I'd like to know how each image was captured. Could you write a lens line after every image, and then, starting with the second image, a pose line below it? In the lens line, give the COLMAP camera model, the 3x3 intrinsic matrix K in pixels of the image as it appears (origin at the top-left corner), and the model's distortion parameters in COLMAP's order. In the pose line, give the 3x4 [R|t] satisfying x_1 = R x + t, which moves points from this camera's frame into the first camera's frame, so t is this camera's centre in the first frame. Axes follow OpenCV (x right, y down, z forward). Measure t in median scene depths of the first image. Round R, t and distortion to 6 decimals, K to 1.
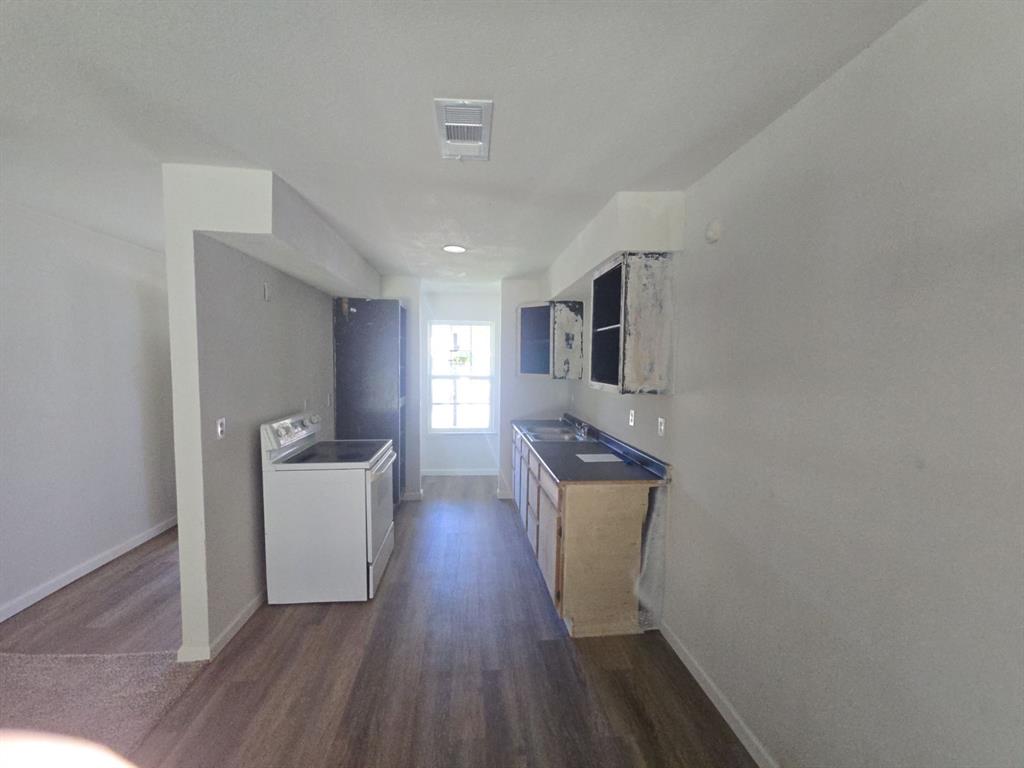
lens RADIAL K [[416.3, 0, 509.1], [0, 416.3, 390.0], [0, 0, 1]] dist [0.028264, -0.014245]
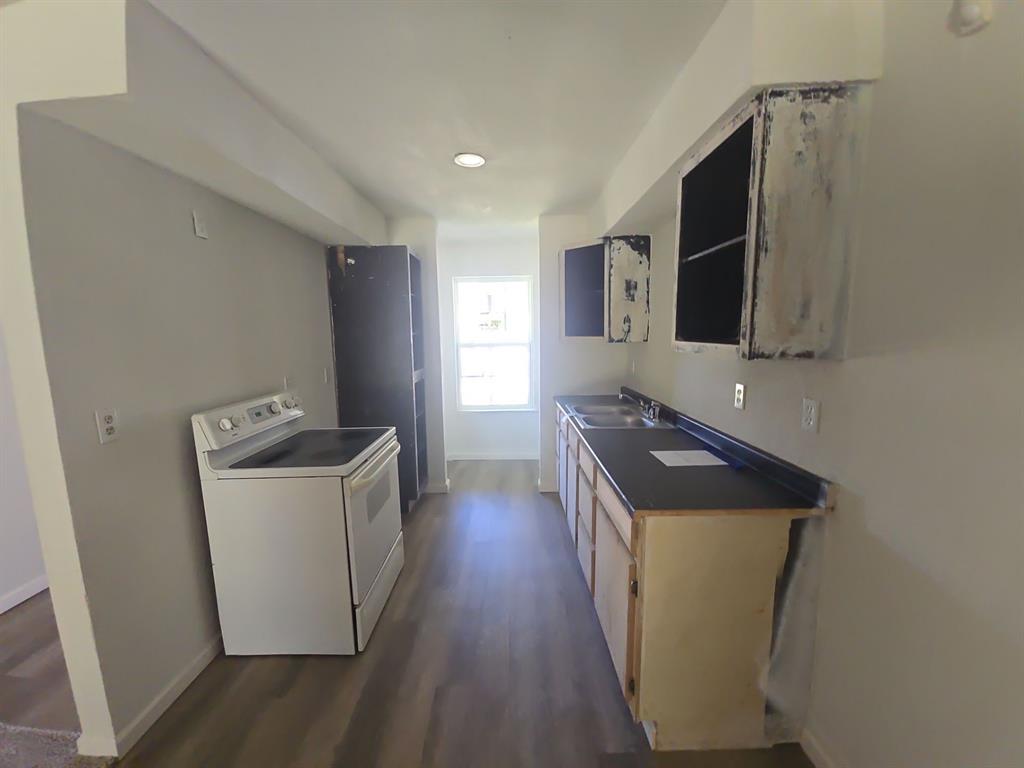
lens RADIAL K [[416.9, 0, 509.4], [0, 416.9, 388.8], [0, 0, 1]] dist [0.003492, 0.000444]
pose [[0.994274, -0.014031, -0.105935, 0.006617], [0.021353, 0.997436, 0.068298, 0.002503], [0.104705, -0.070169, 0.992025, 0.303695]]
